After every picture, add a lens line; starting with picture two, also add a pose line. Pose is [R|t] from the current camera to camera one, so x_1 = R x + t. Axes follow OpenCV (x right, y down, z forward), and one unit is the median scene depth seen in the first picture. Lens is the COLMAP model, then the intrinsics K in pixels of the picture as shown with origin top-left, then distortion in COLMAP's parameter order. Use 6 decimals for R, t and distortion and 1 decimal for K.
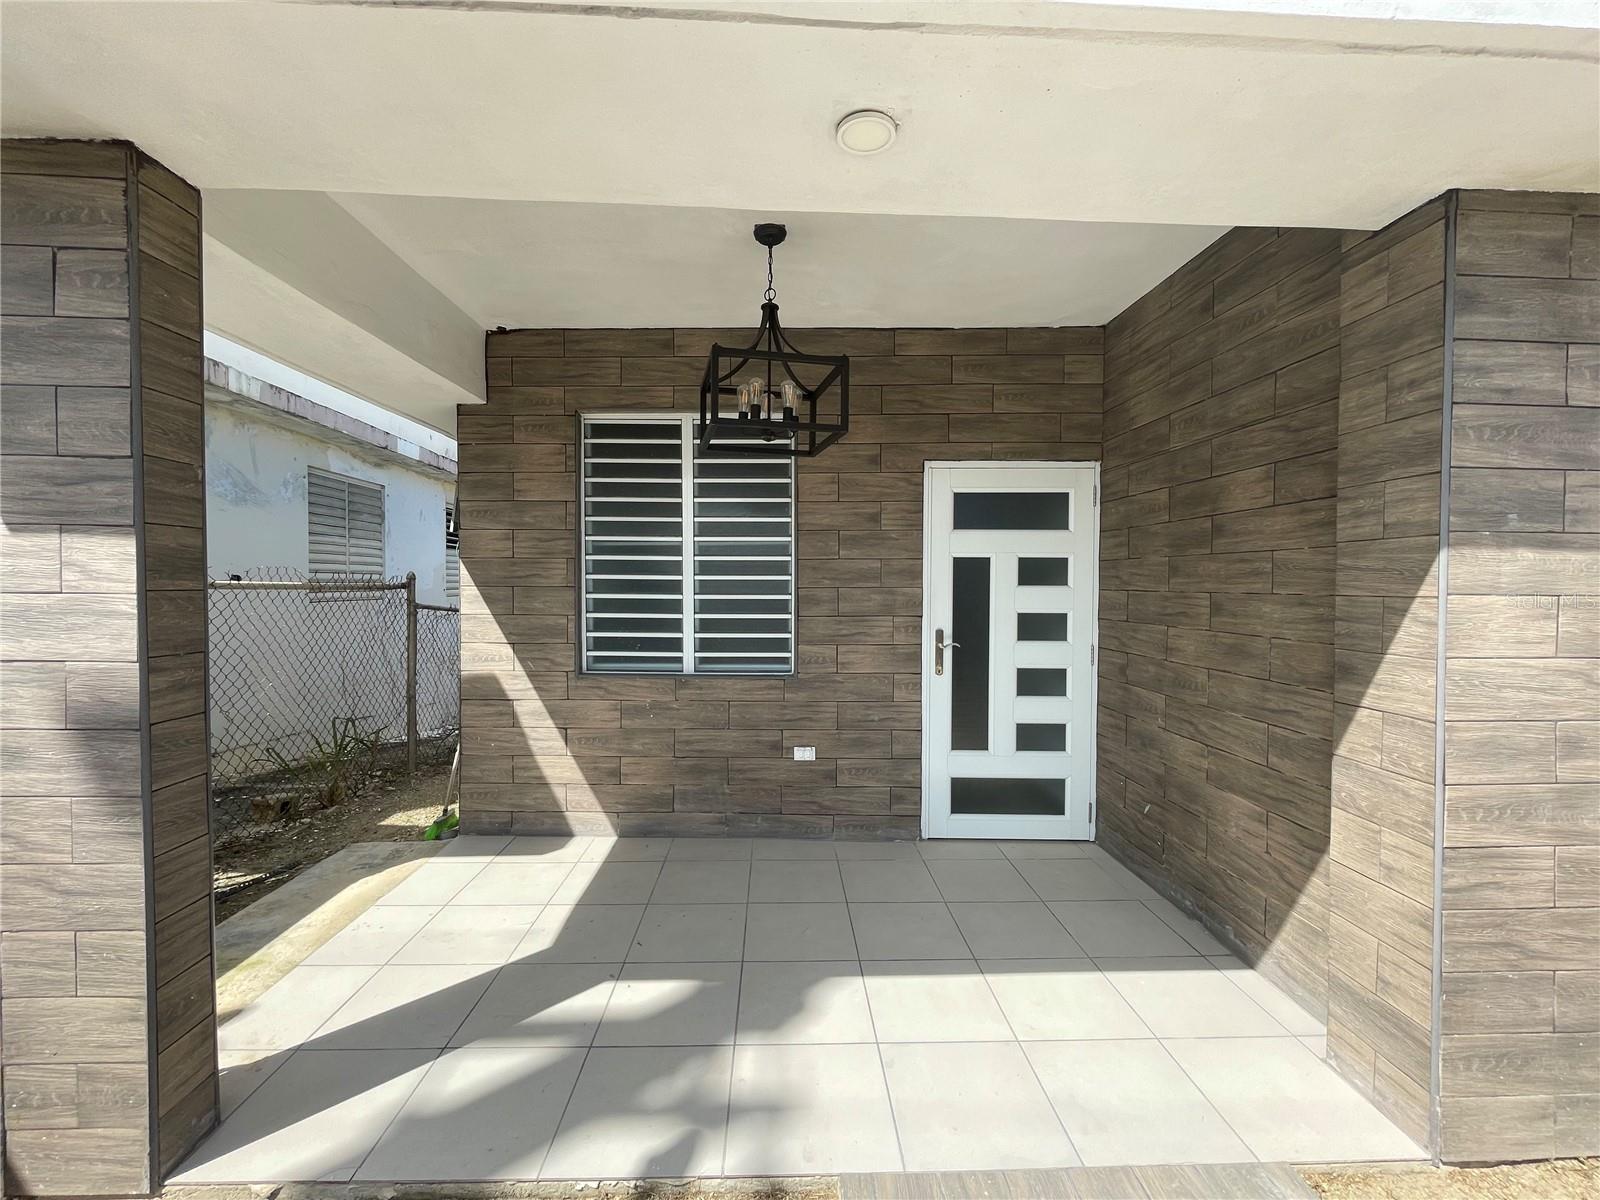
lens RADIAL K [[649.4, 0, 800.0], [0, 649.4, 600.0], [0, 0, 1]] dist [-0.003586, -0.000493]
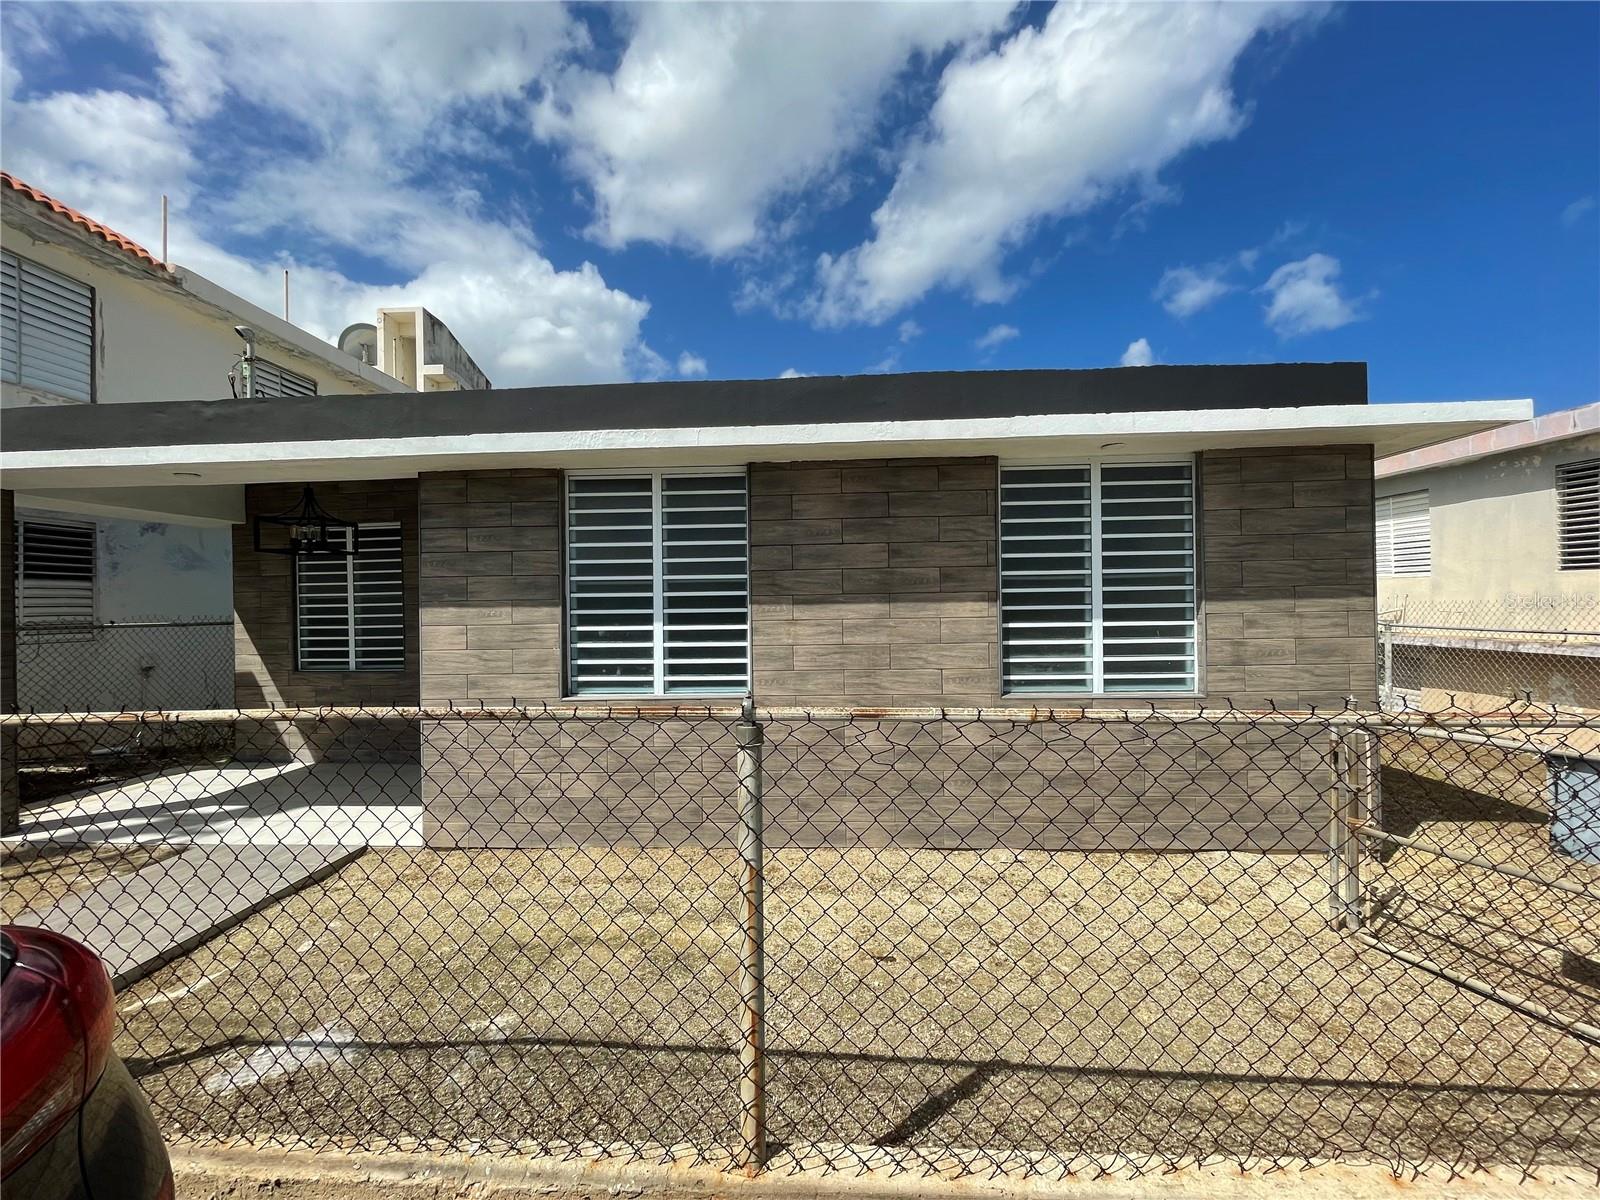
lens RADIAL K [[642.7, 0, 800.0], [0, 642.7, 600.0], [0, 0, 1]] dist [-0.000306, 0.000077]
pose [[0.994657, -0.021882, -0.100887, 1.268857], [0.018783, 0.999325, -0.031562, -0.000722], [0.101509, 0.029498, 0.994397, -0.649395]]
